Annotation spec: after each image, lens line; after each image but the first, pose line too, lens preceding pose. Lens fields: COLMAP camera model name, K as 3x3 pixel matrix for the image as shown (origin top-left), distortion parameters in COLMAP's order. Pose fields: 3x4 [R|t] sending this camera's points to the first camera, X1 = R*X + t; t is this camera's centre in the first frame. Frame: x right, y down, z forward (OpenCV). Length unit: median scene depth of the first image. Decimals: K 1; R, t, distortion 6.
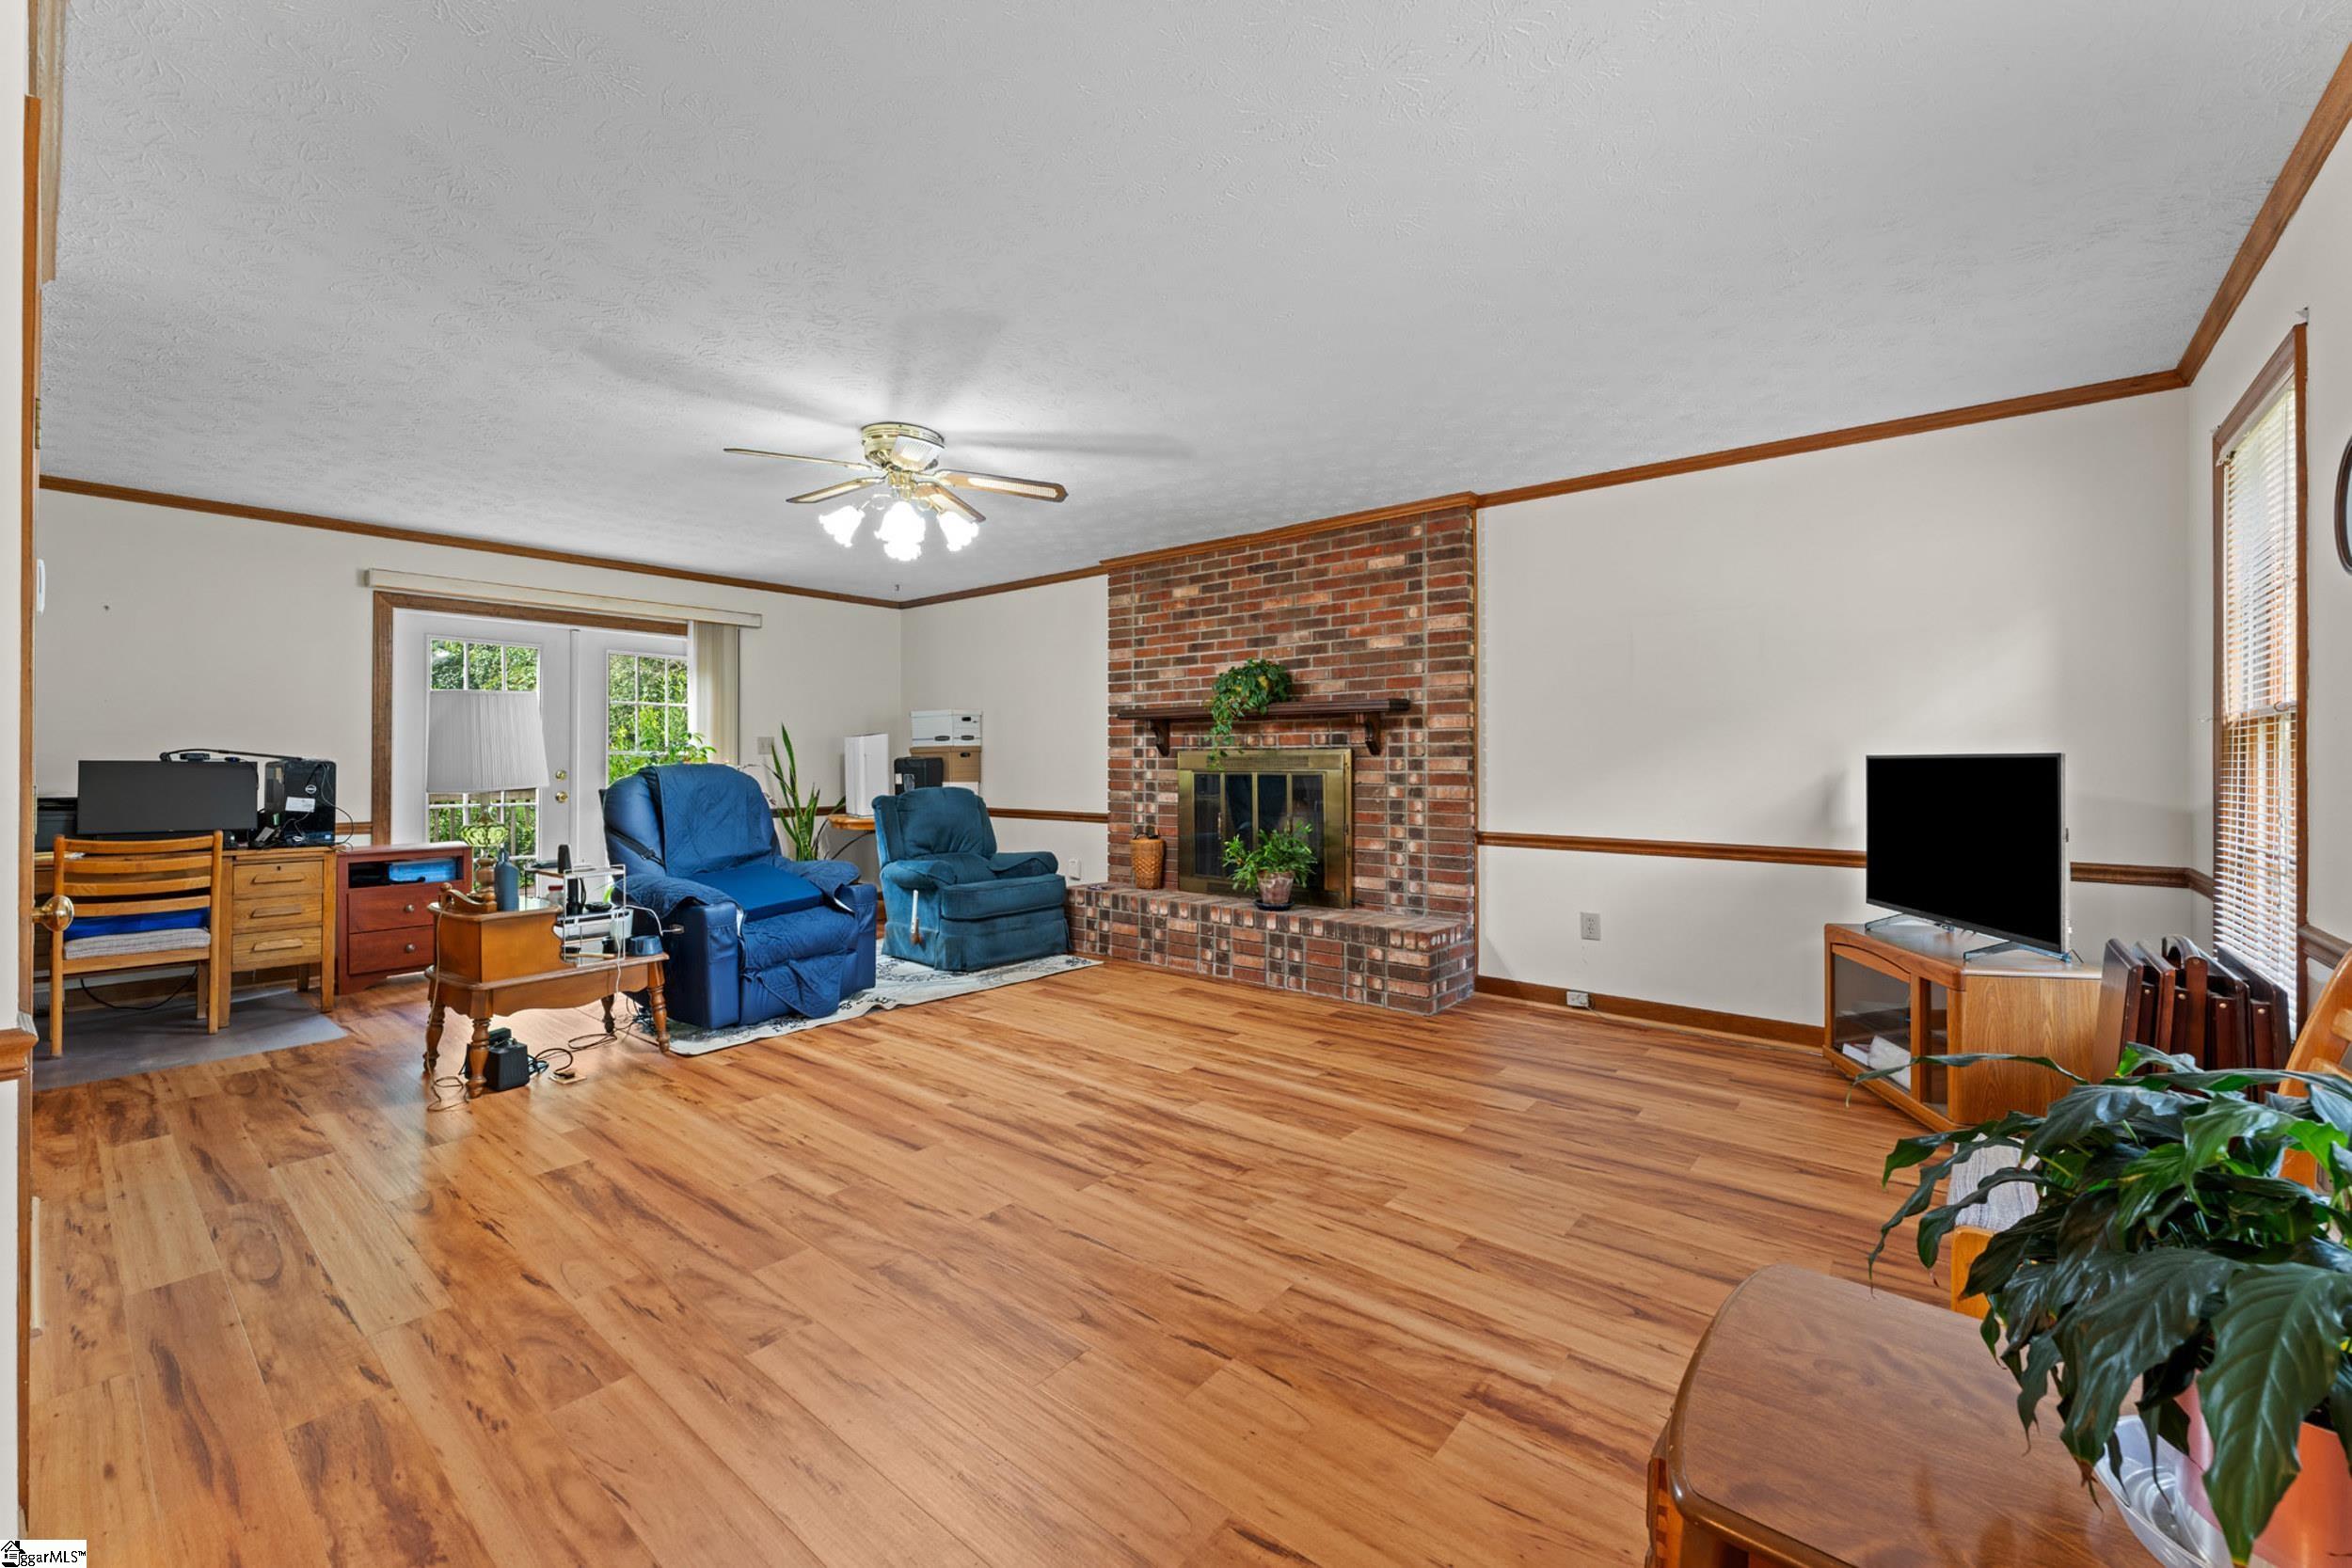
lens RADIAL K [[945.8, 0, 1175.8], [0, 945.8, 770.9], [0, 0, 1]] dist [0.000075, -0.000217]
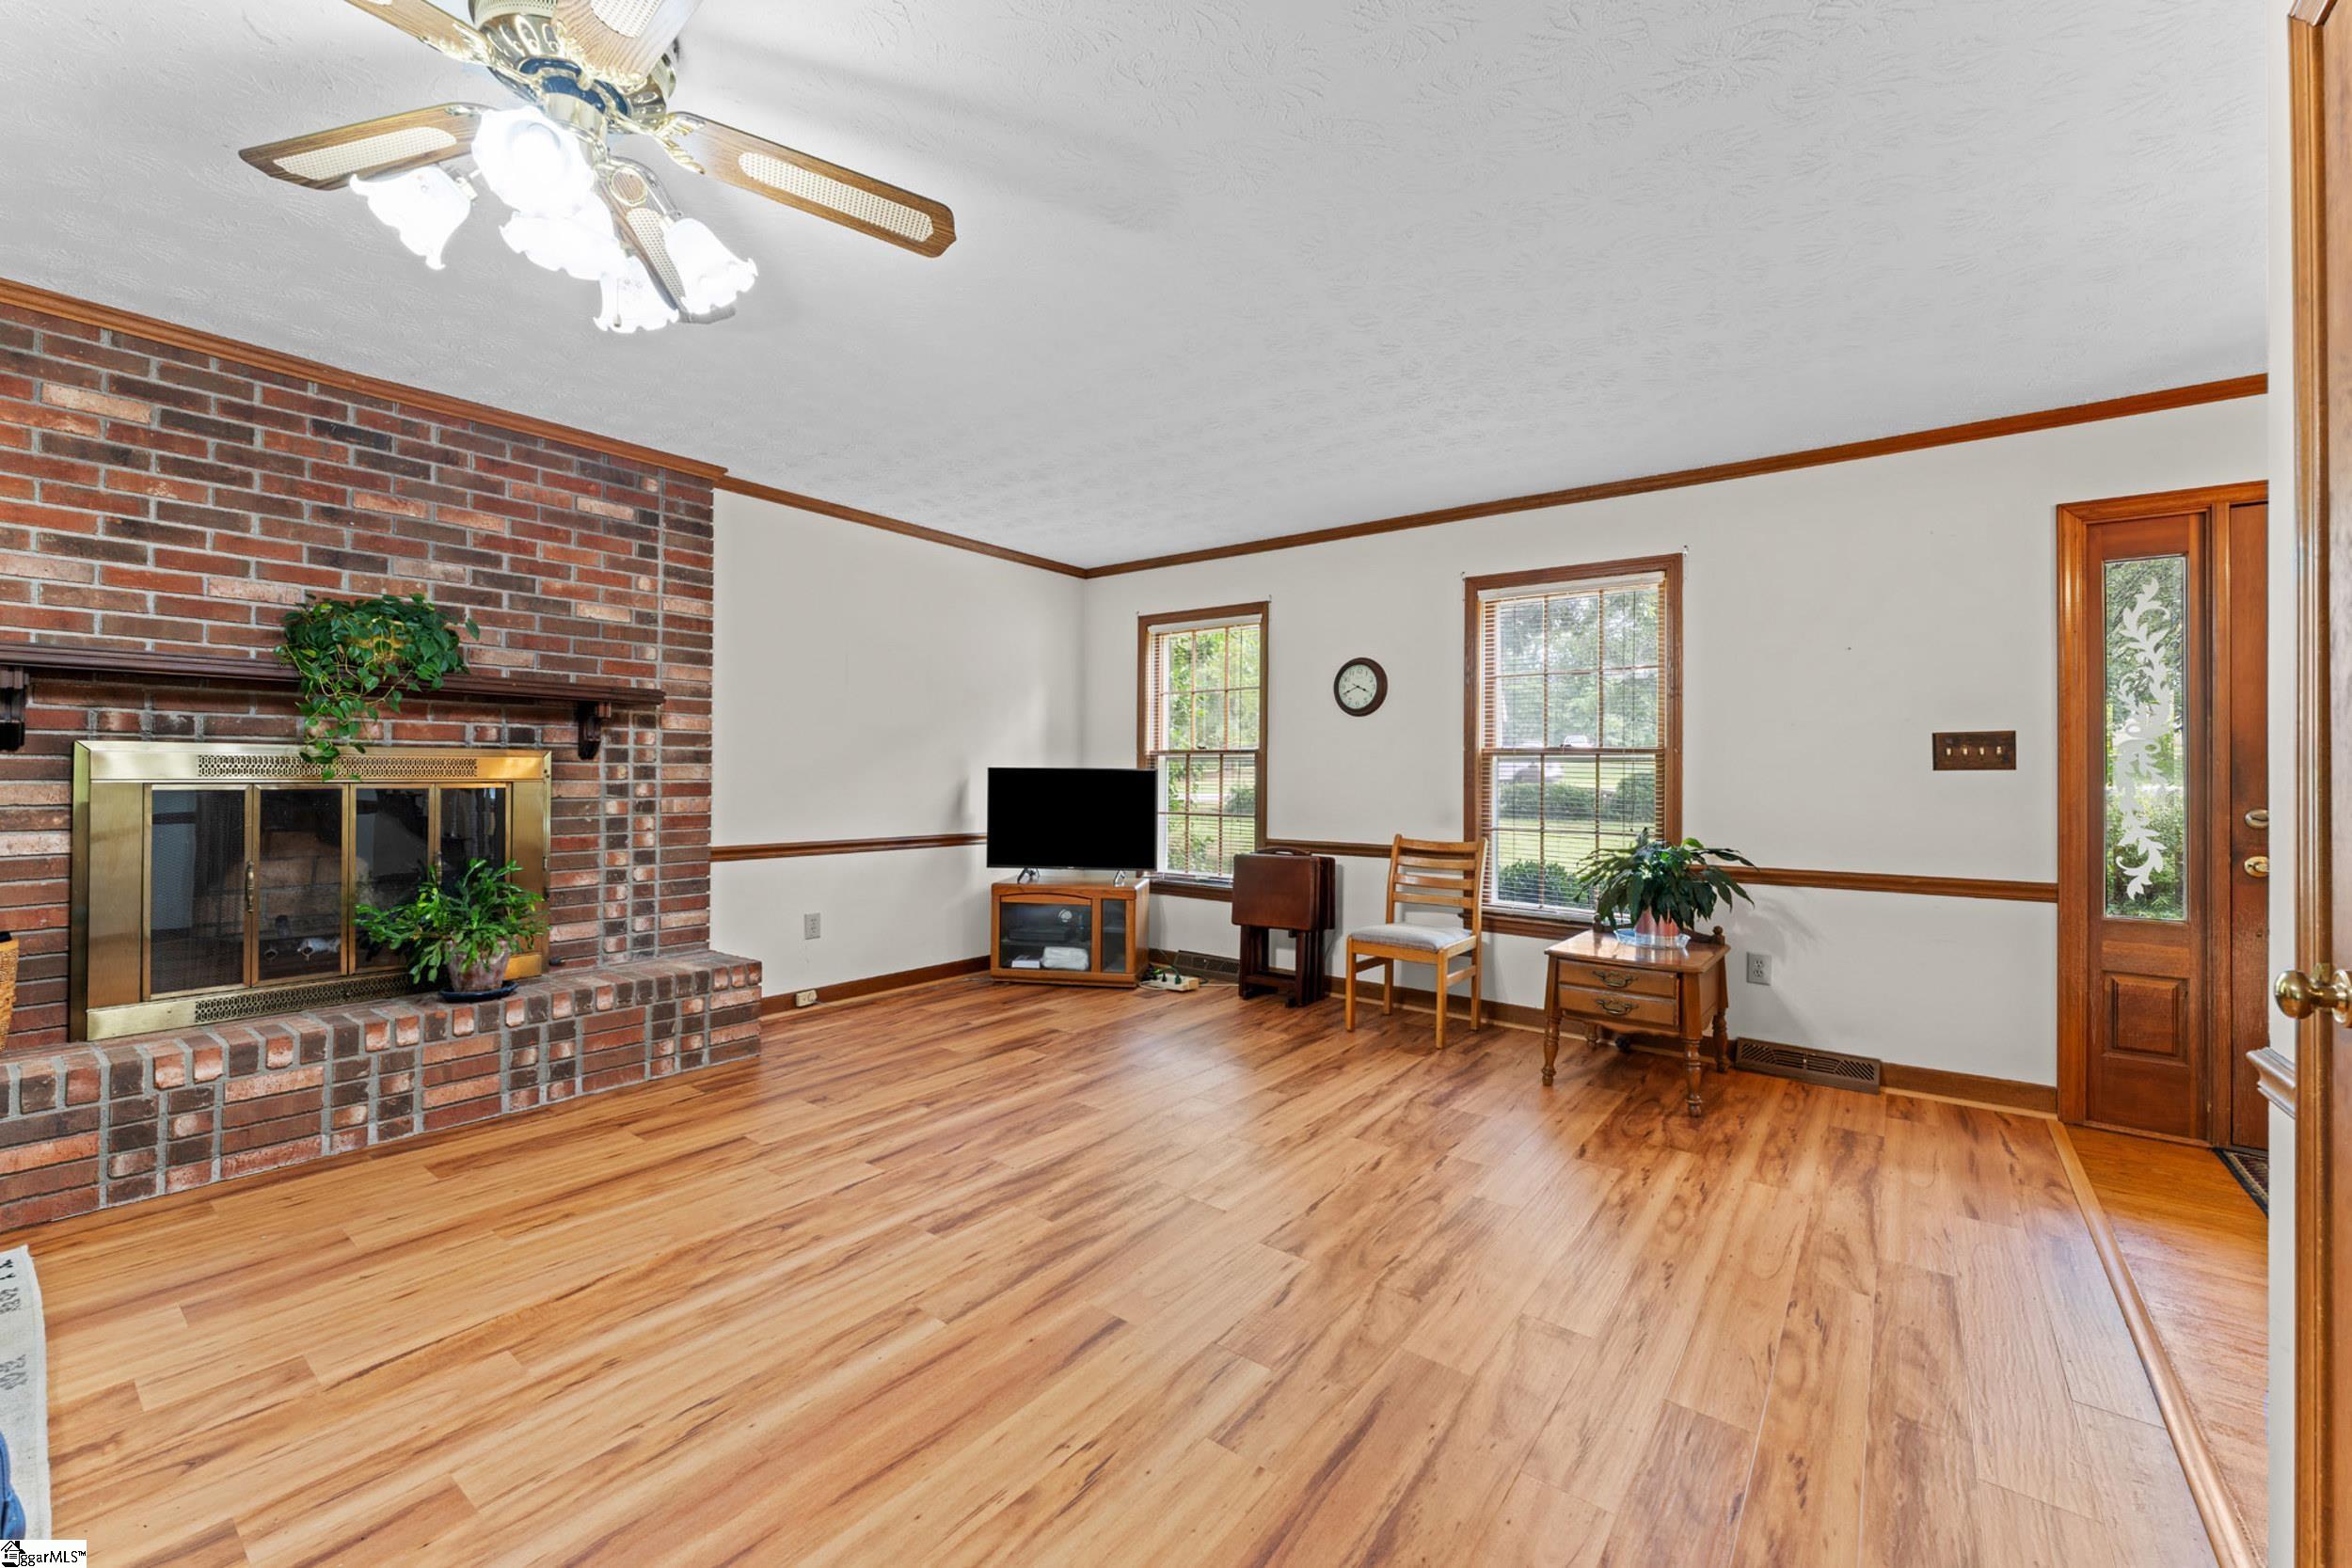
lens RADIAL K [[945.8, 0, 1175.8], [0, 945.8, 770.9], [0, 0, 1]] dist [0.000075, -0.000217]
pose [[-0.034072, 0.001230, 0.999419, -0.727838], [0.000442, 0.999999, -0.001215, -0.008301], [-0.999419, 0.000400, -0.034073, 0.728950]]
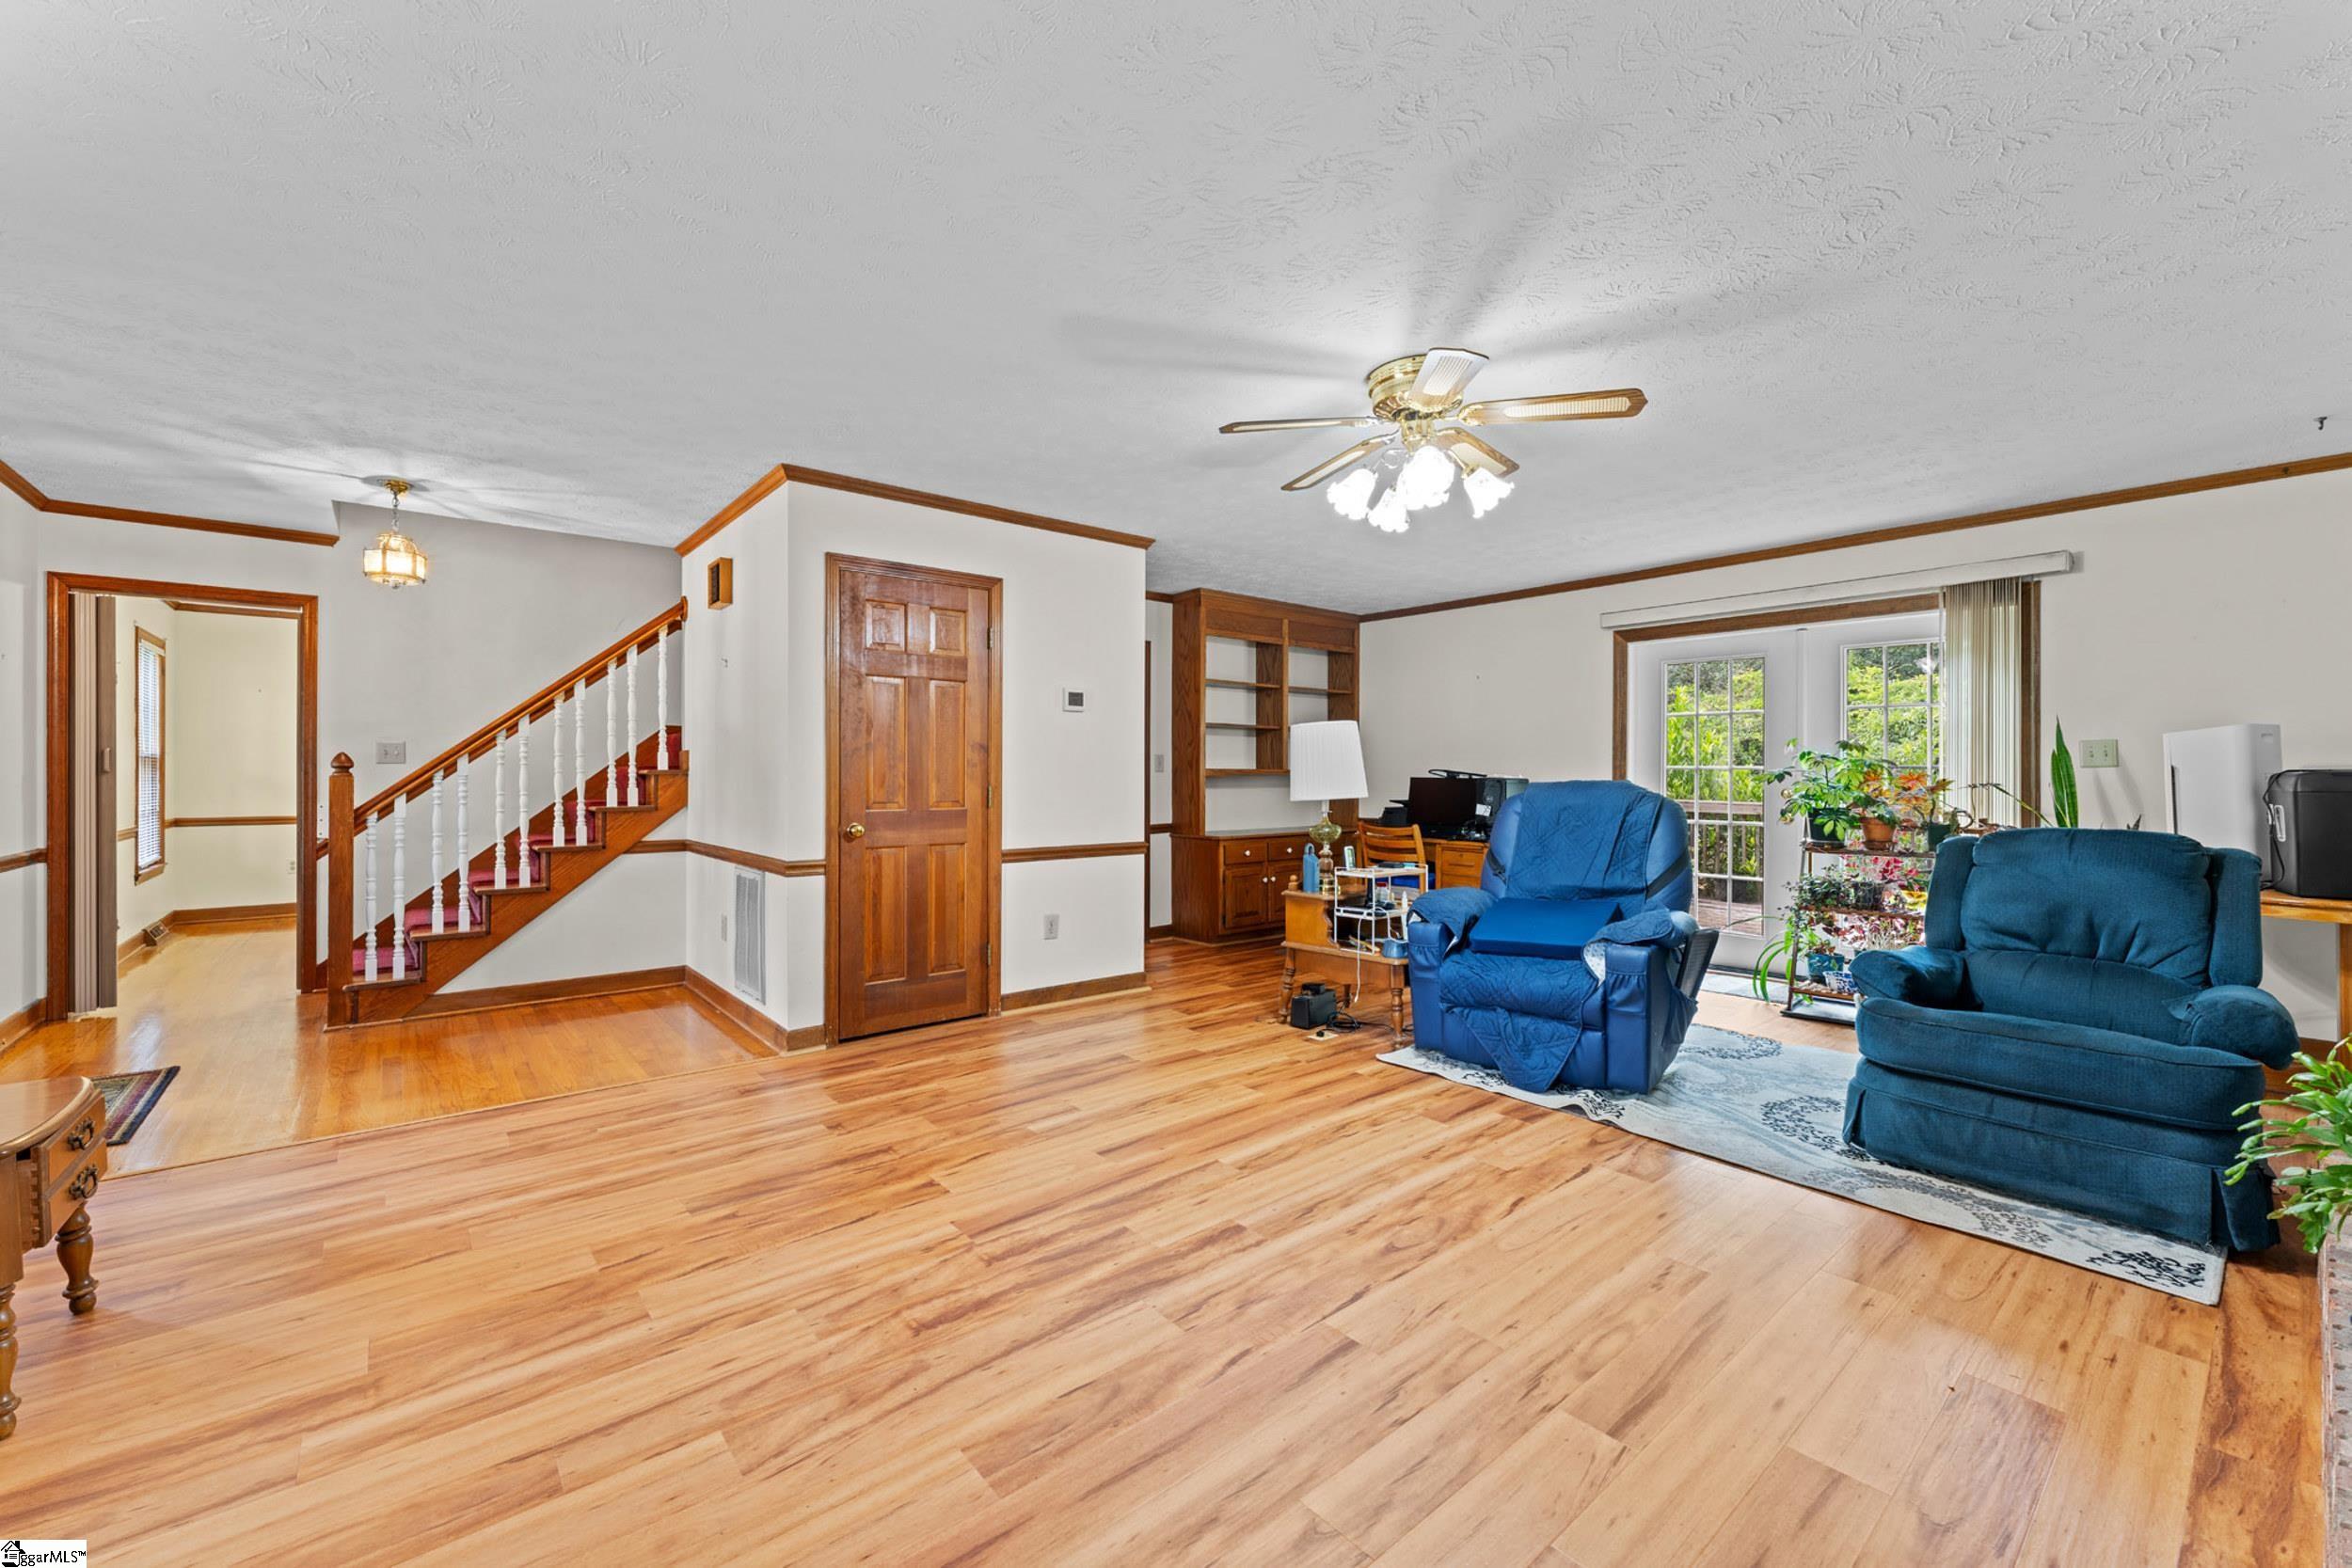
lens RADIAL K [[945.8, 0, 1175.8], [0, 945.8, 770.9], [0, 0, 1]] dist [0.000075, -0.000217]
pose [[-0.182607, -0.007424, -0.983158, 0.540894], [-0.011942, 0.999914, -0.005333, -0.008646], [0.983113, 0.010767, -0.182680, 0.938252]]
